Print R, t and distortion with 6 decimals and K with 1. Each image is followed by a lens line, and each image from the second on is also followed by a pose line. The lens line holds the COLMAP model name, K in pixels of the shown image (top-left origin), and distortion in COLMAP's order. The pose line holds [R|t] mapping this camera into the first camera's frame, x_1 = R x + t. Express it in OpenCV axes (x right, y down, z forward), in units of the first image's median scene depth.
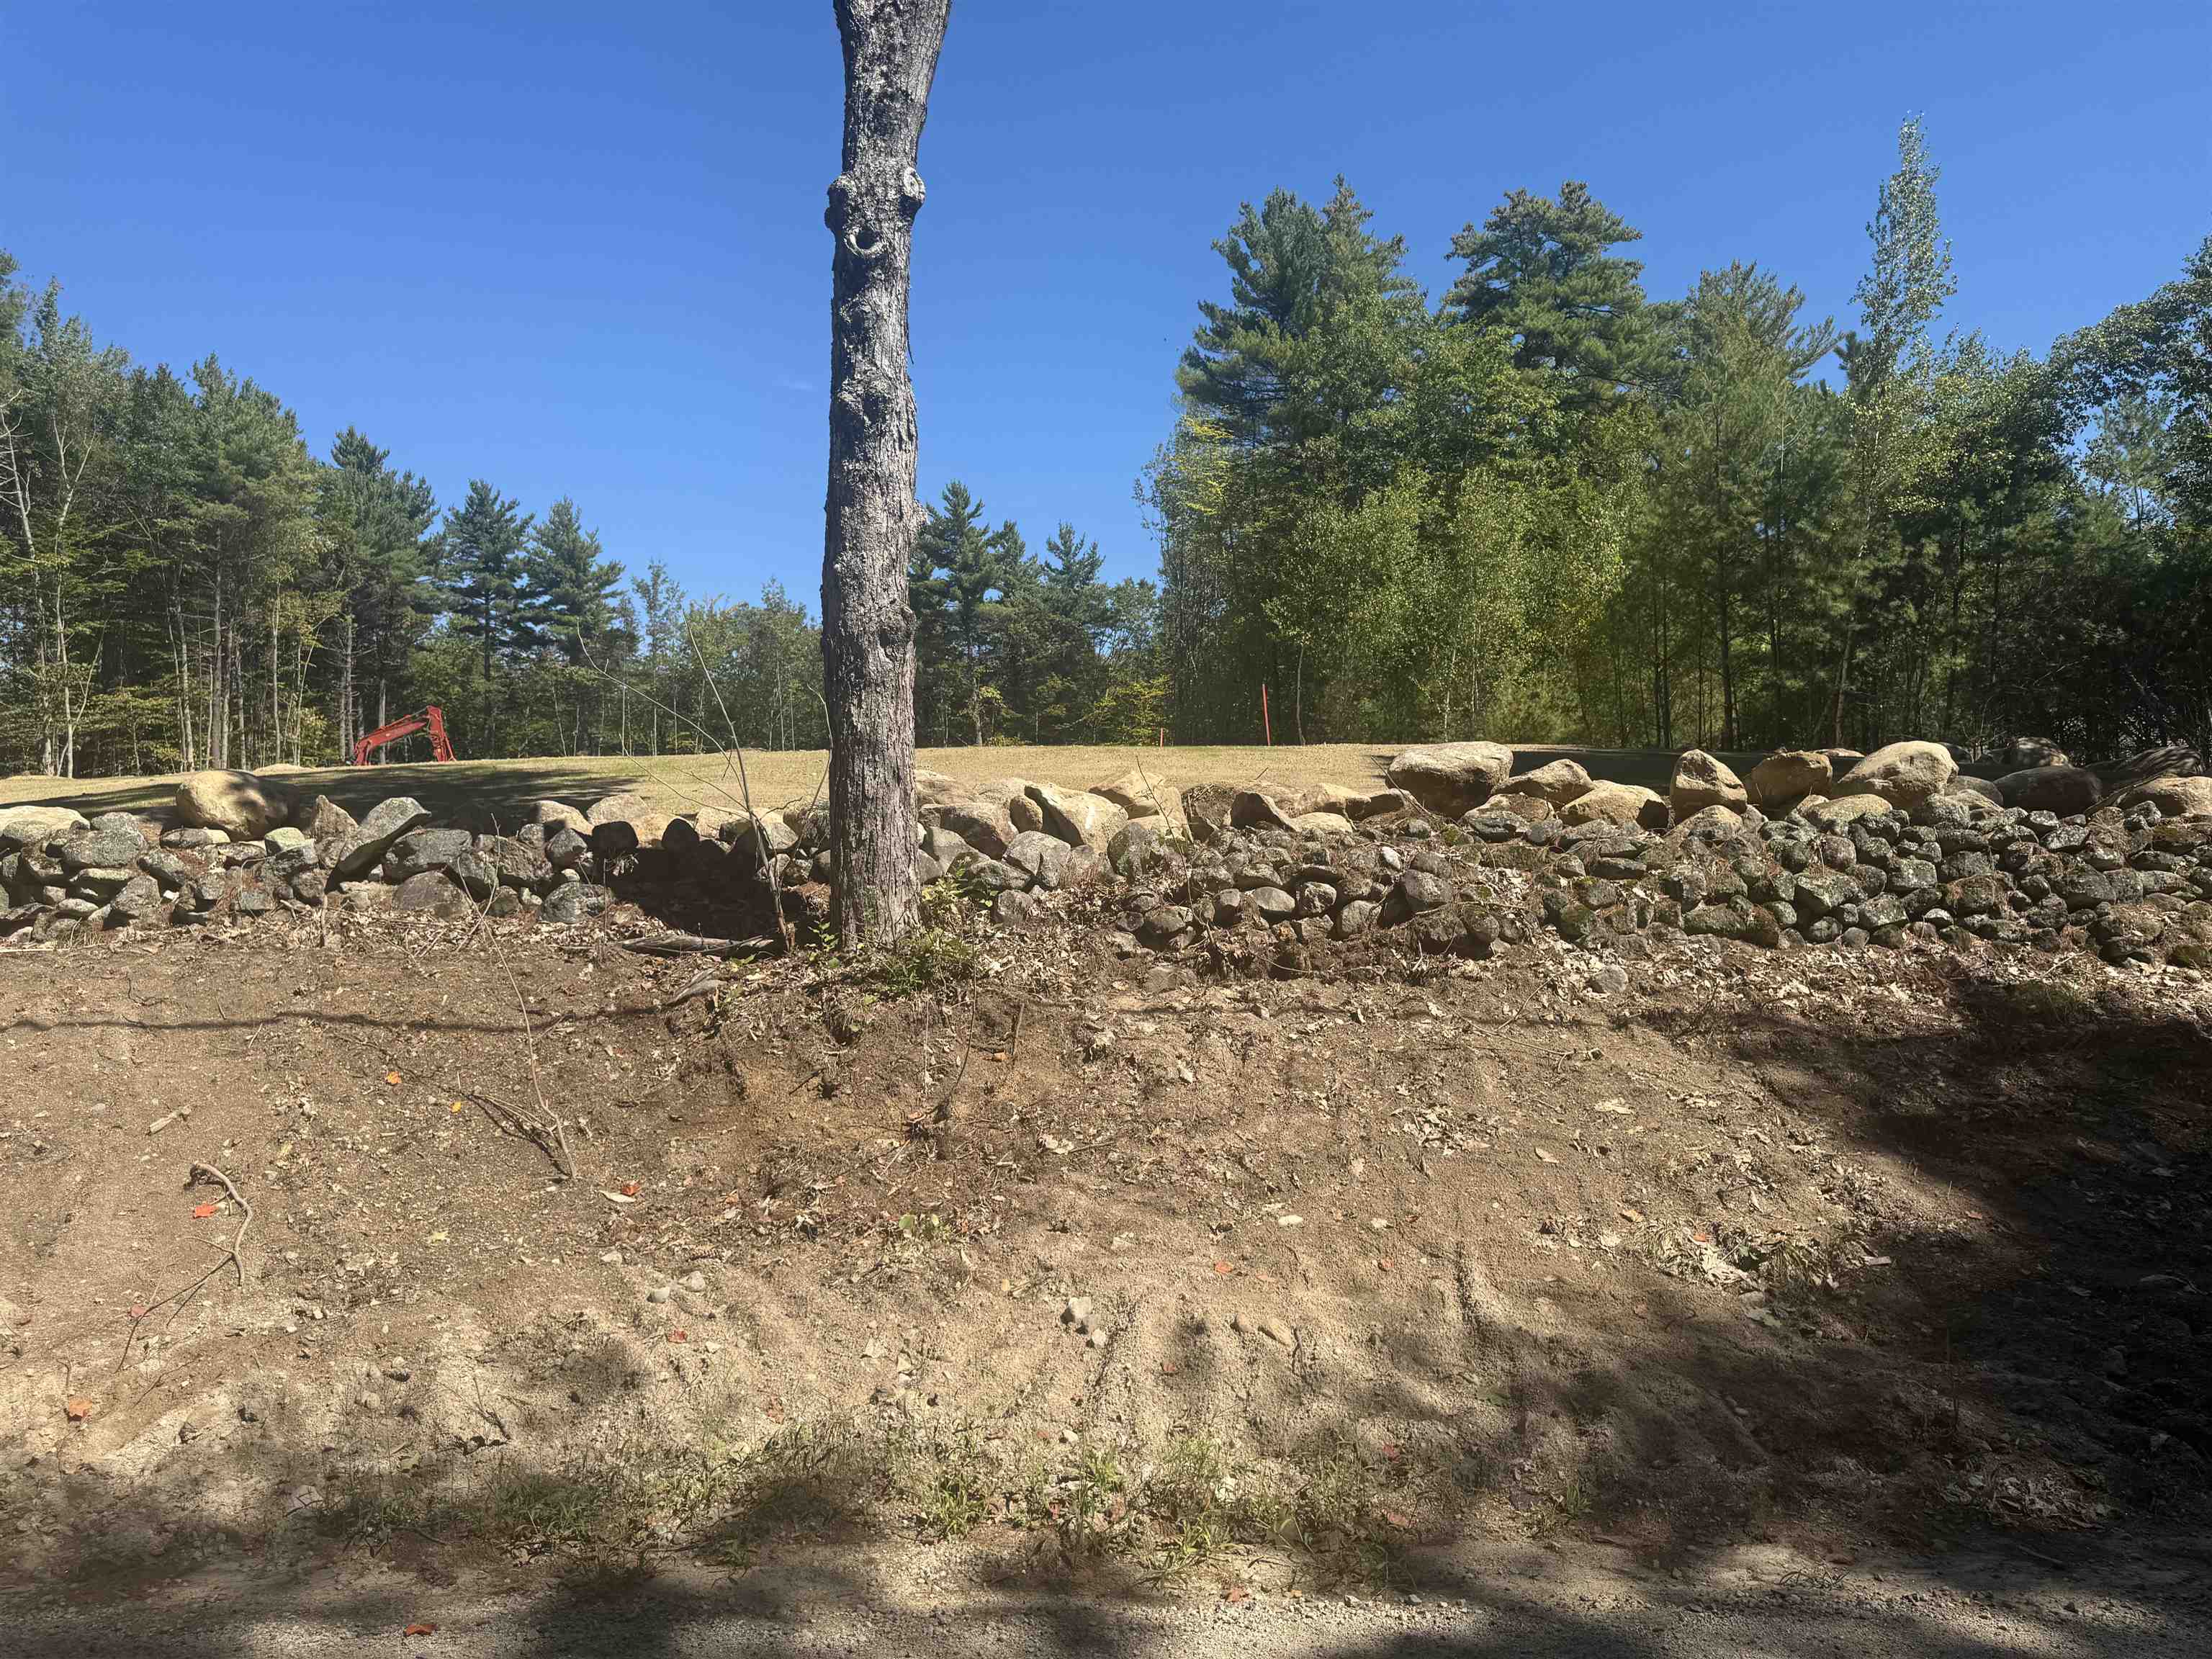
lens RADIAL K [[1529.0, 0, 1098.2], [0, 1529.0, 873.8], [0, 0, 1]] dist [0.021871, -0.014113]
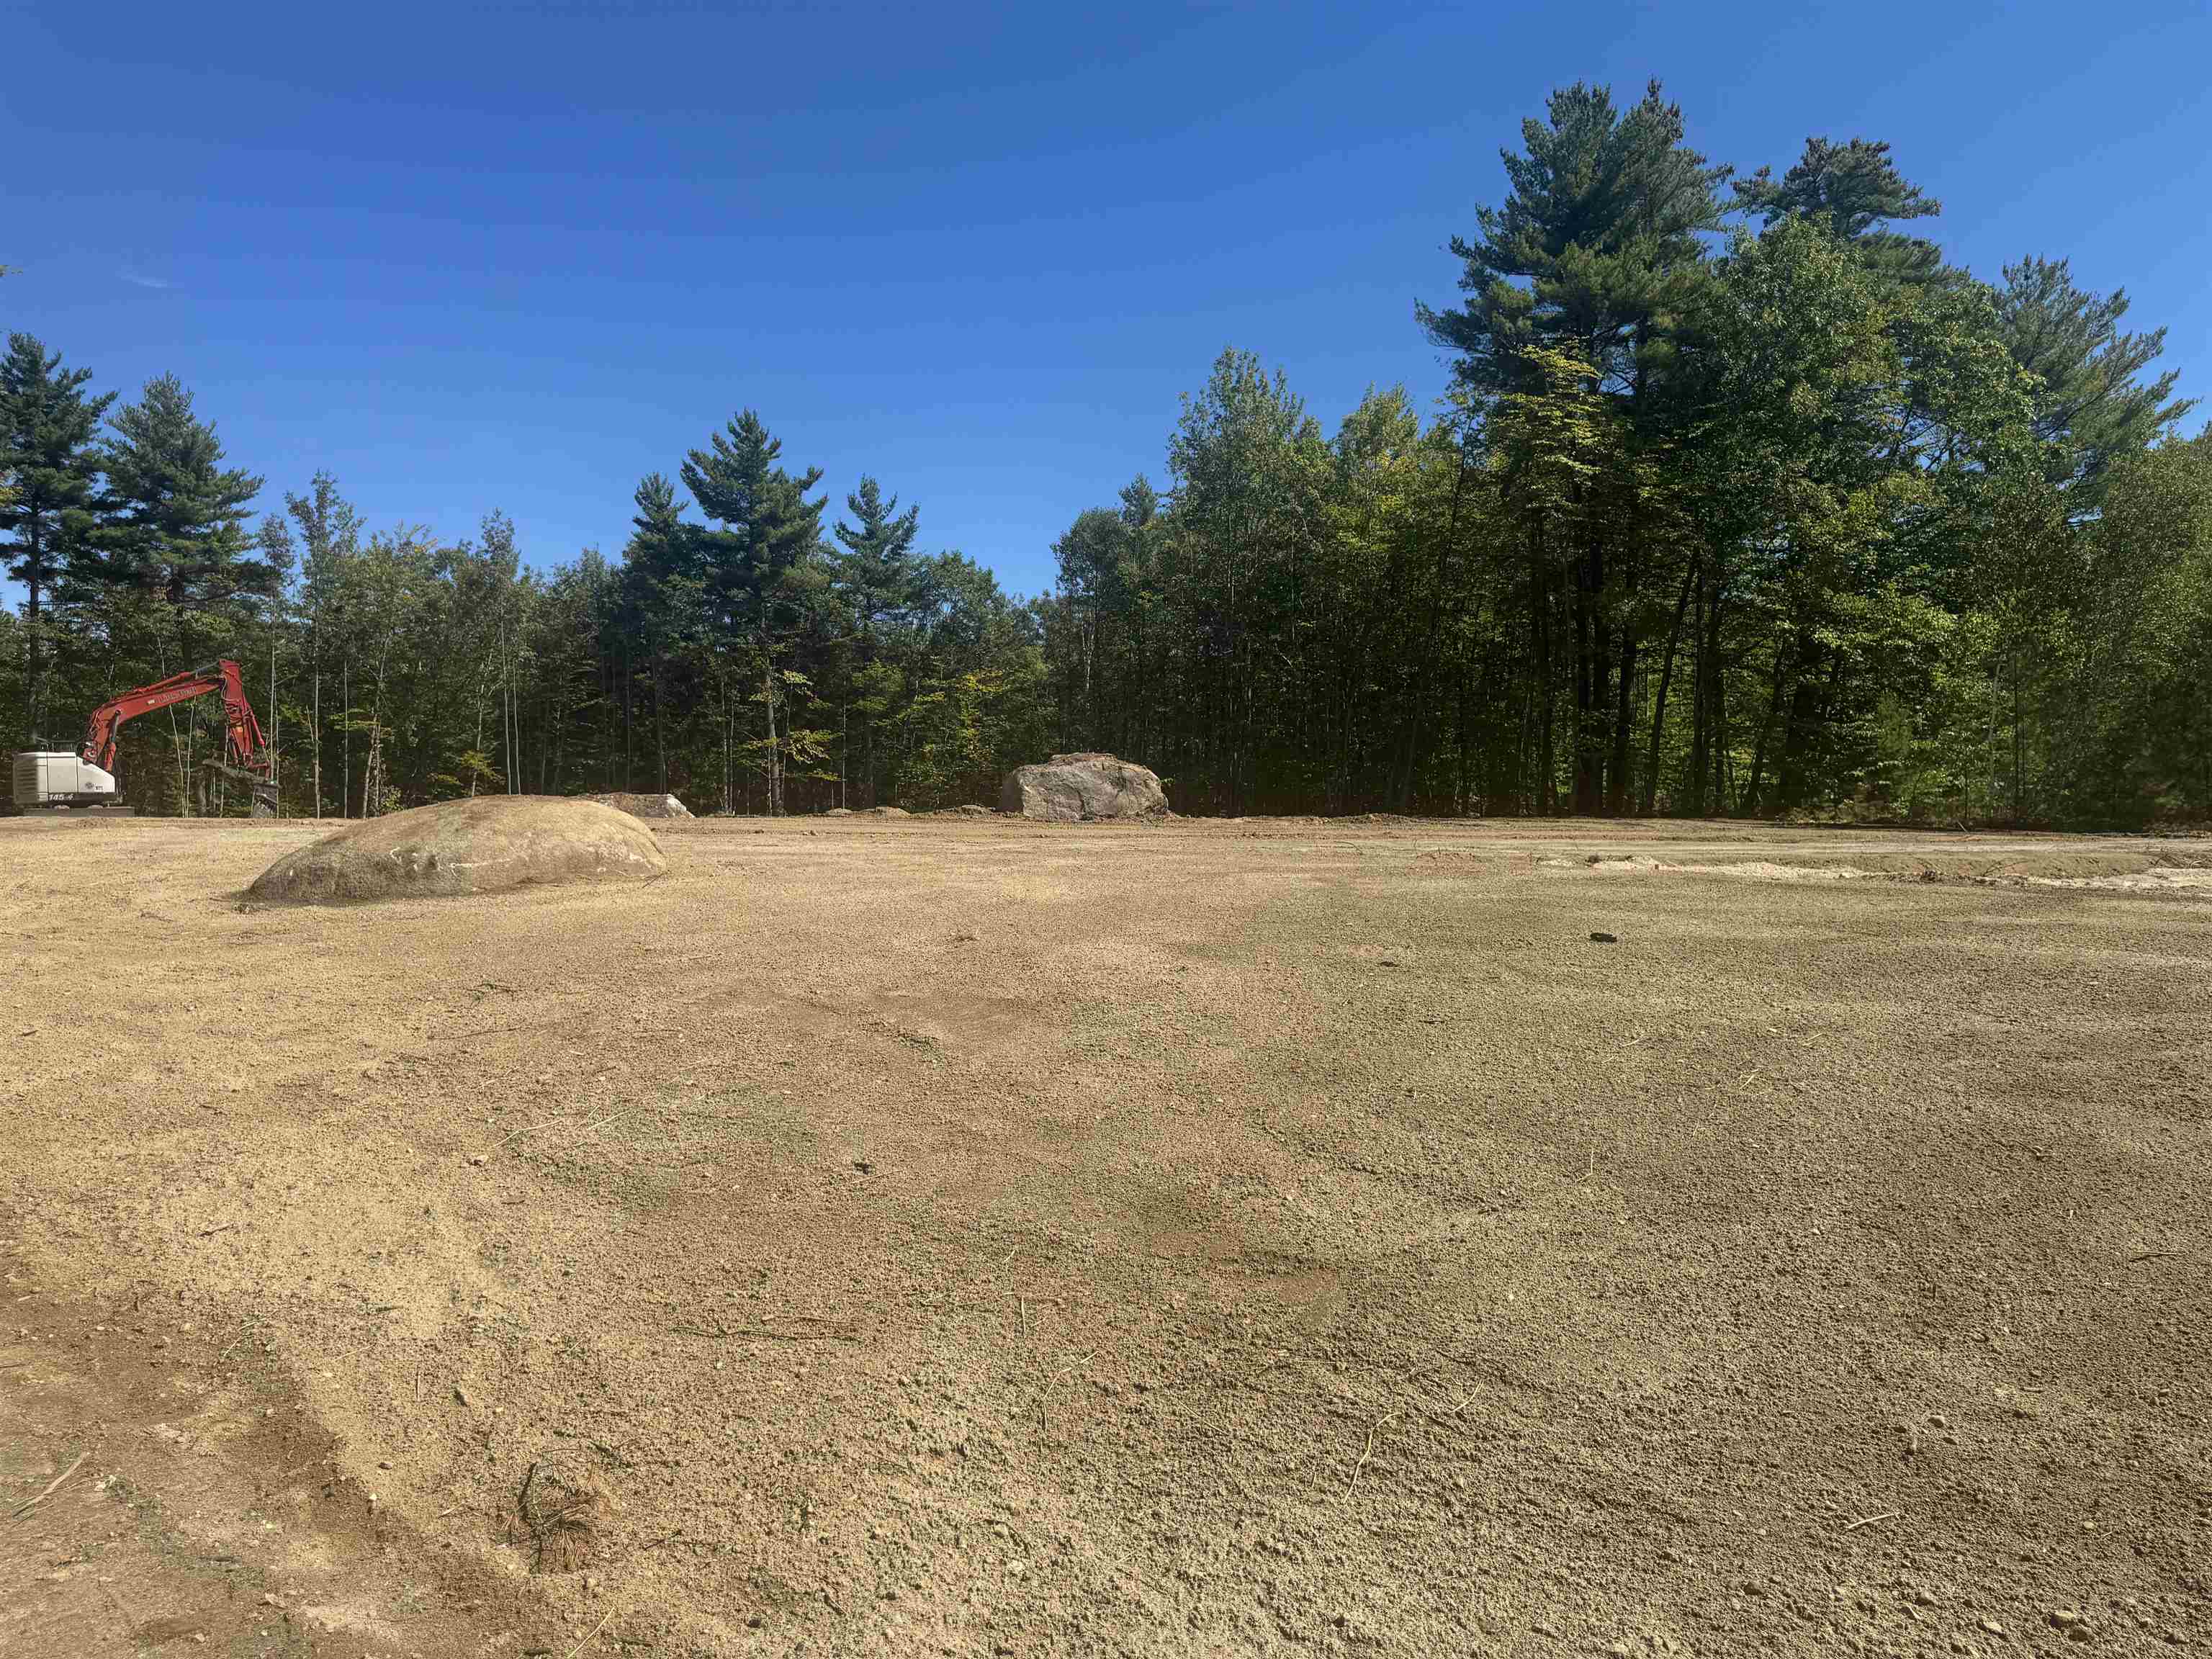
lens RADIAL K [[1543.3, 0, 1101.2], [0, 1543.3, 840.2], [0, 0, 1]] dist [0.039823, -0.046172]
pose [[0.924232, 0.007191, 0.381764, -0.226417], [0.000650, 0.999792, -0.020407, -0.014269], [-0.381831, 0.019109, 0.924035, 0.176634]]
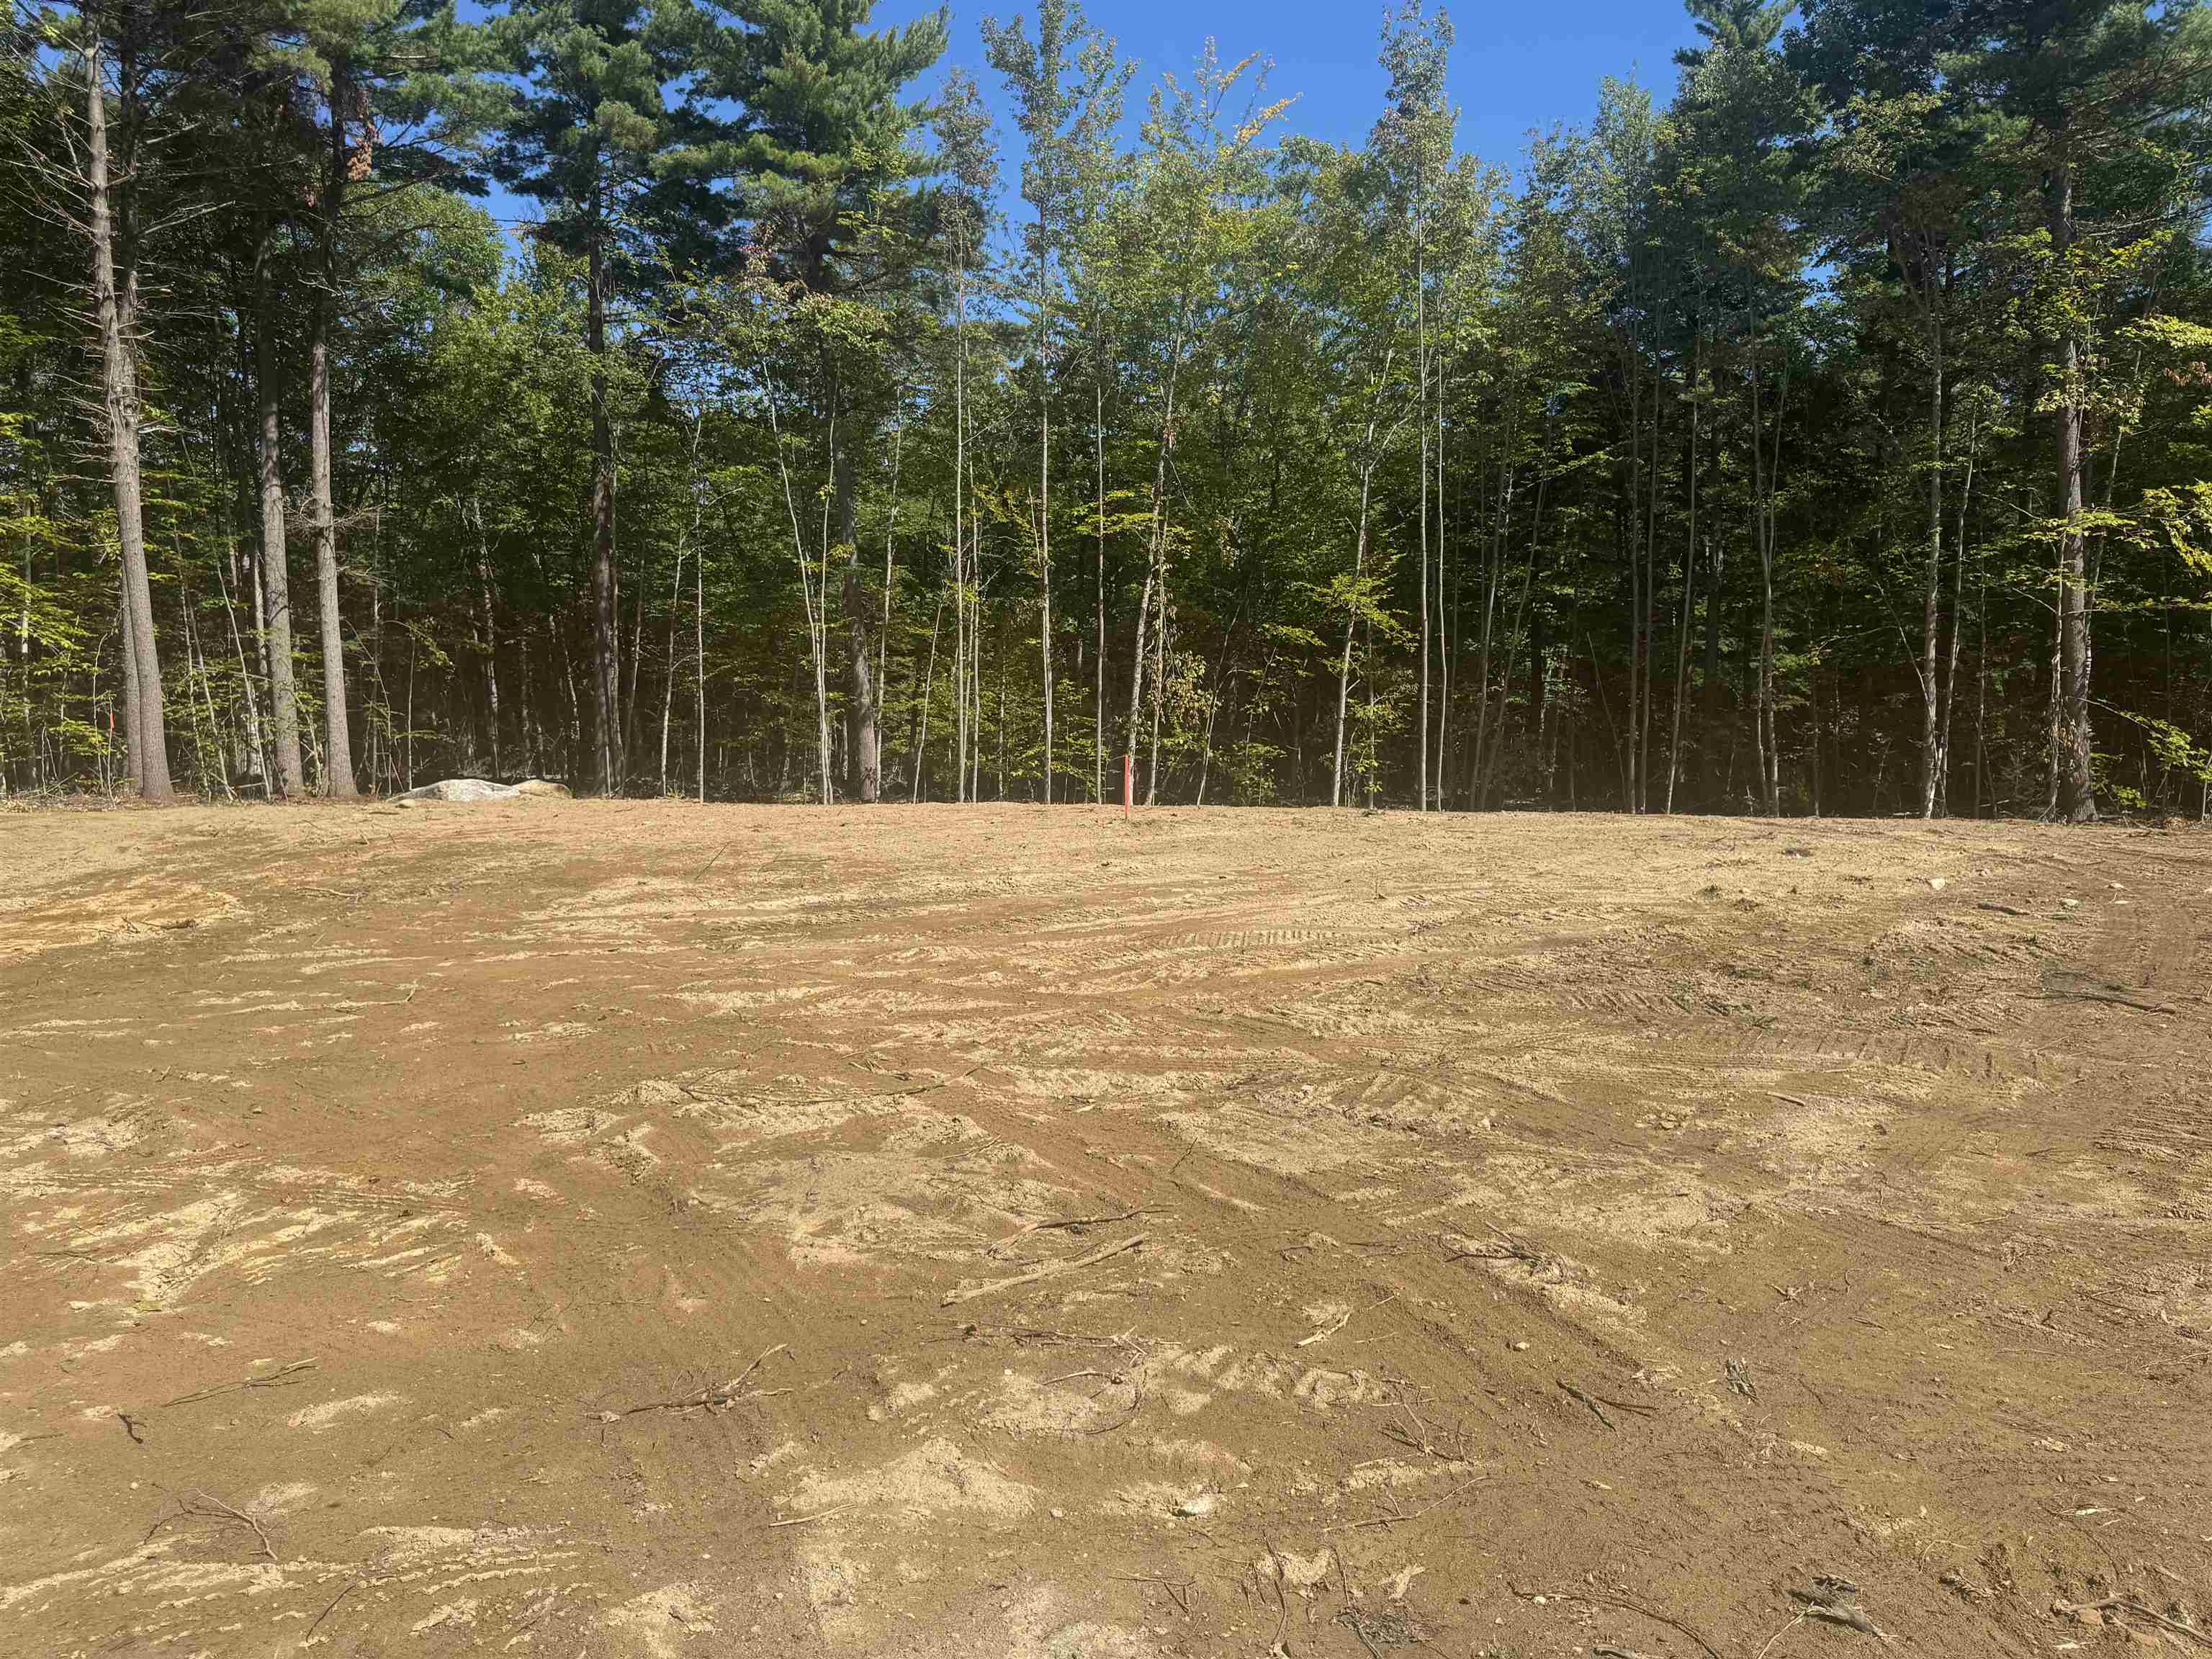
lens RADIAL K [[1543.3, 0, 1099.1], [0, 1543.3, 827.3], [0, 0, 1]] dist [0.039823, -0.046172]
pose [[0.990913, 0.018717, -0.133199, -0.228230], [-0.010271, 0.997909, 0.063816, -0.037989], [0.134115, -0.061868, 0.989033, 0.648916]]
